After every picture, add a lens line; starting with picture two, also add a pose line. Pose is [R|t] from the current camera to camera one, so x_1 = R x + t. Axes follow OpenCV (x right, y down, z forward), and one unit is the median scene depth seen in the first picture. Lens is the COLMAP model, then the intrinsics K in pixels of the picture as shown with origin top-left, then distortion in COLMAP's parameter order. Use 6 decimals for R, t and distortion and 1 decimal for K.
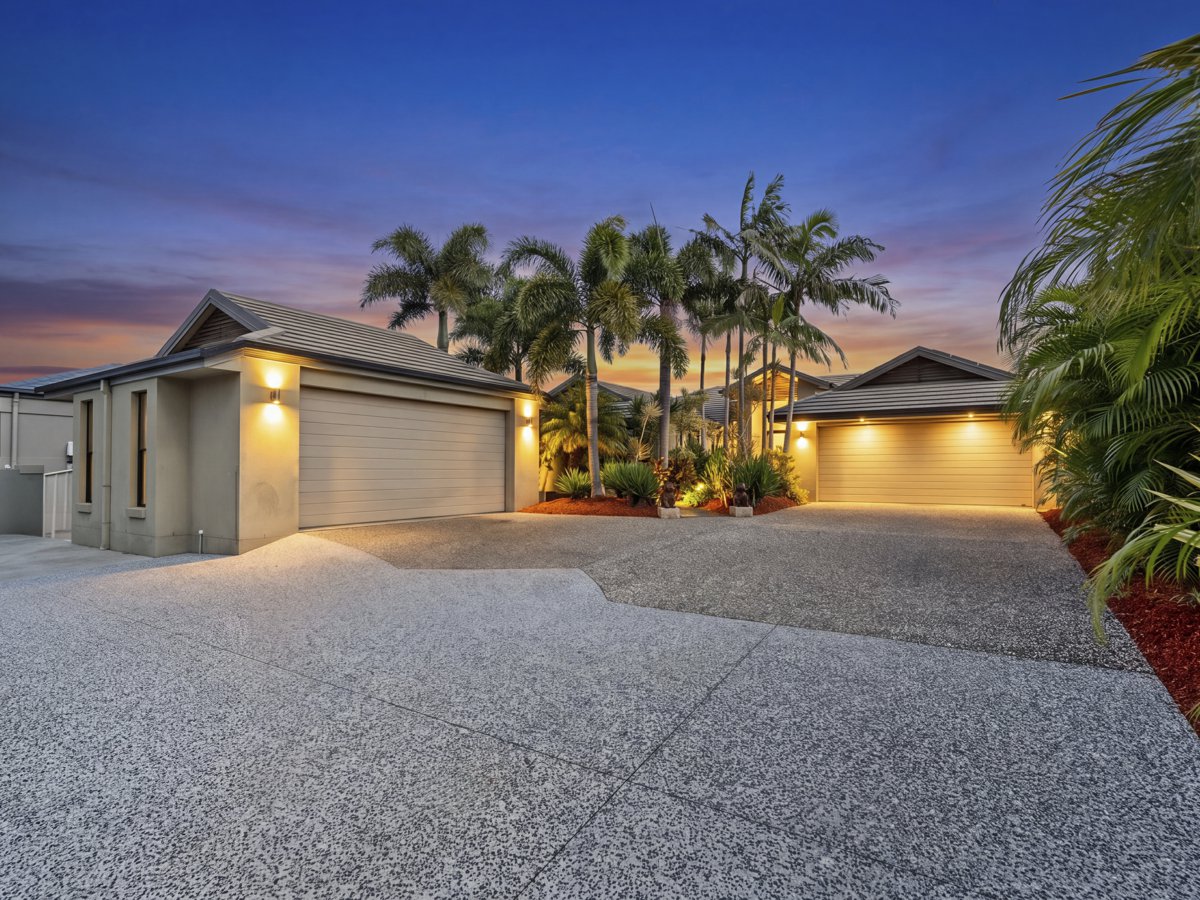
lens RADIAL K [[599.9, 0, 600.0], [0, 599.9, 450.0], [0, 0, 1]] dist [-0.001144, -0.000489]
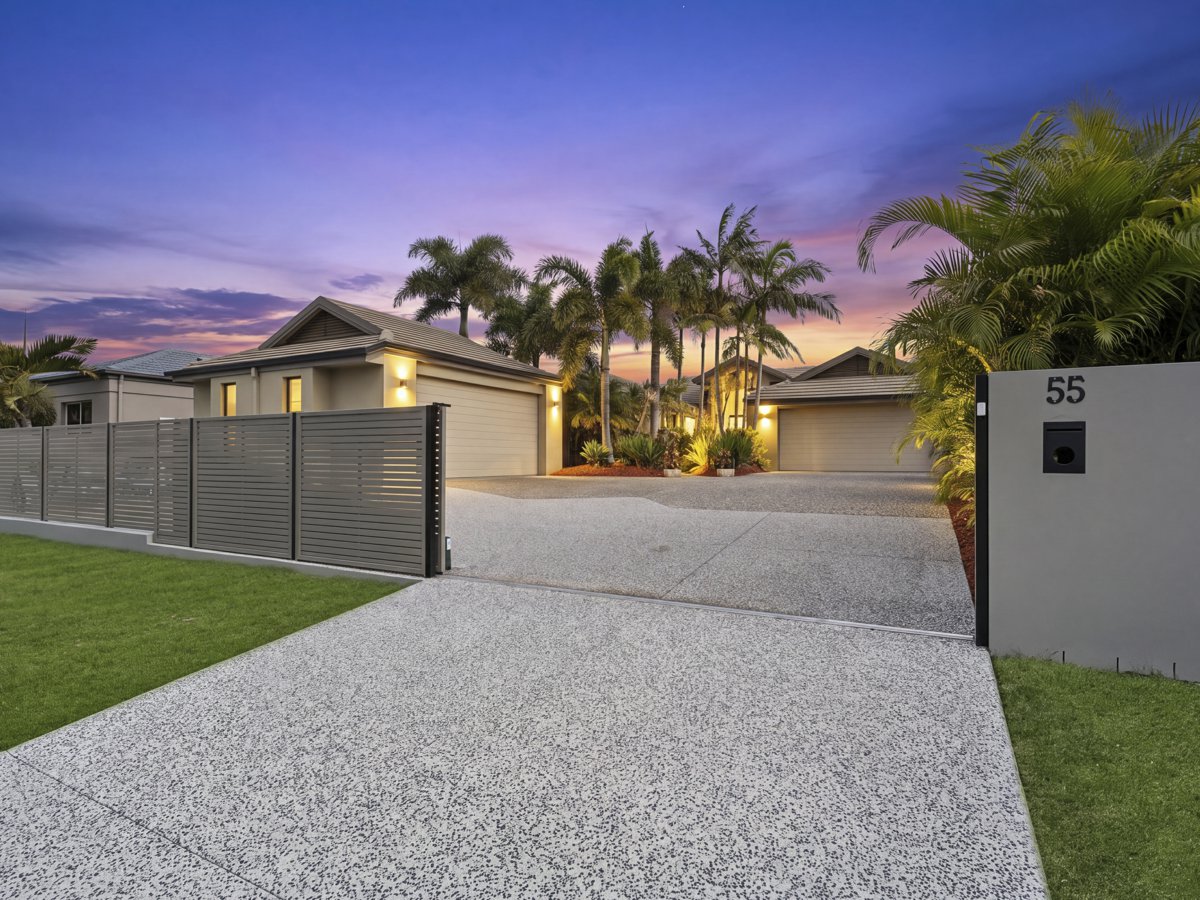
lens RADIAL K [[630.6, 0, 600.0], [0, 630.6, 450.0], [0, 0, 1]] dist [0.001497, 0.000371]
pose [[0.995737, 0.000399, 0.092238, -0.135501], [-0.002236, 0.999801, 0.019814, 0.021451], [-0.092212, -0.019935, 0.995540, -0.289096]]
